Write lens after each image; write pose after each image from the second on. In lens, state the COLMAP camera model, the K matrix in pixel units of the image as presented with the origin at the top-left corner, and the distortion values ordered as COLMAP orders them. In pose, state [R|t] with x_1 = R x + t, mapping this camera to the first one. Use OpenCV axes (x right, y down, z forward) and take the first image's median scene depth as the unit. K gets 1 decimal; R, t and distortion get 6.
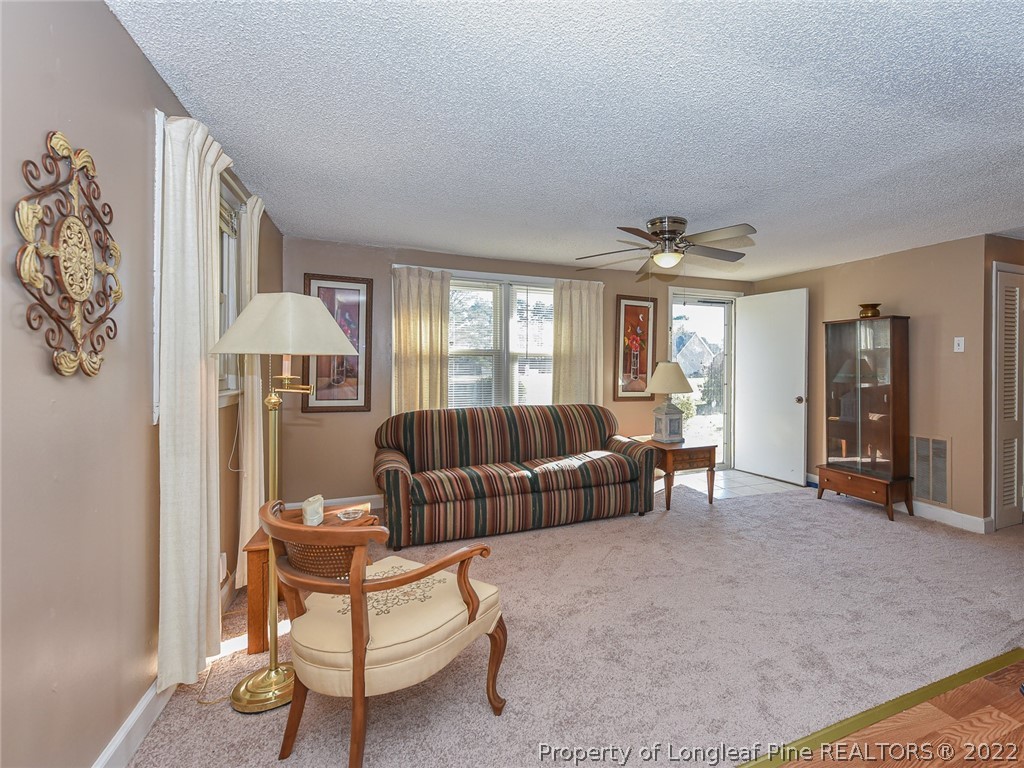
lens RADIAL K [[460.8, 0, 516.7], [0, 460.8, 375.8], [0, 0, 1]] dist [0.009383, -0.000327]
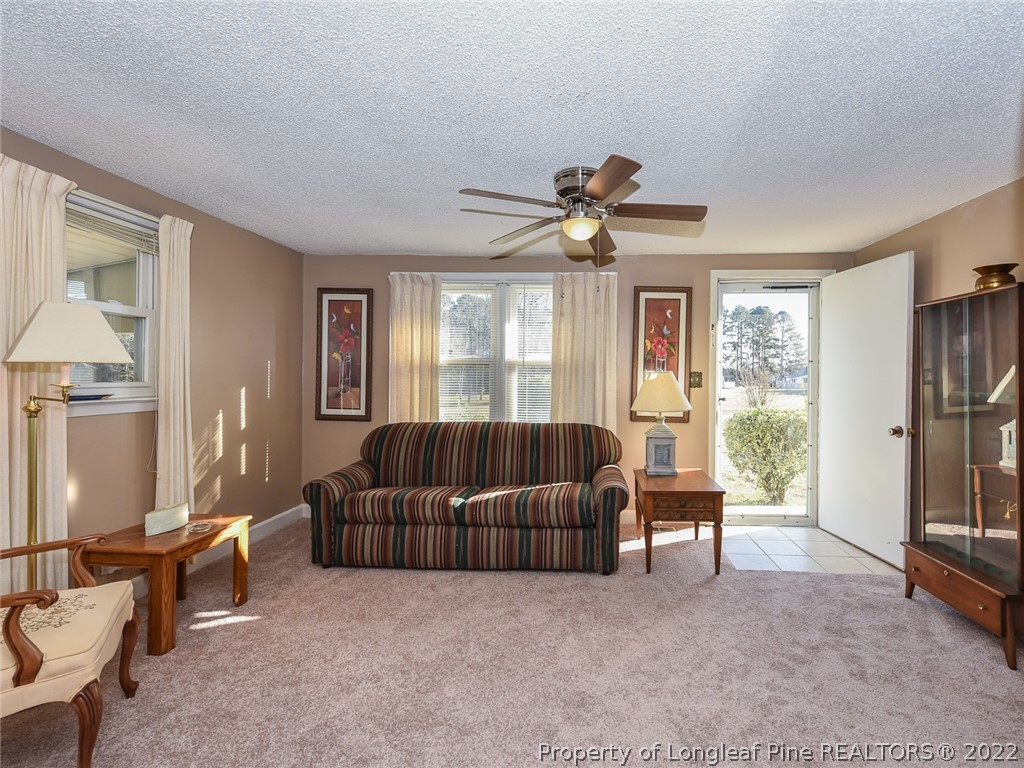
lens RADIAL K [[460.8, 0, 522.0], [0, 460.8, 385.4], [0, 0, 1]] dist [0.009383, -0.000327]
pose [[0.915414, 0.009928, -0.402392, 0.387327], [-0.012079, 0.999923, -0.002807, -0.002473], [0.402333, 0.007430, 0.915463, 0.217868]]
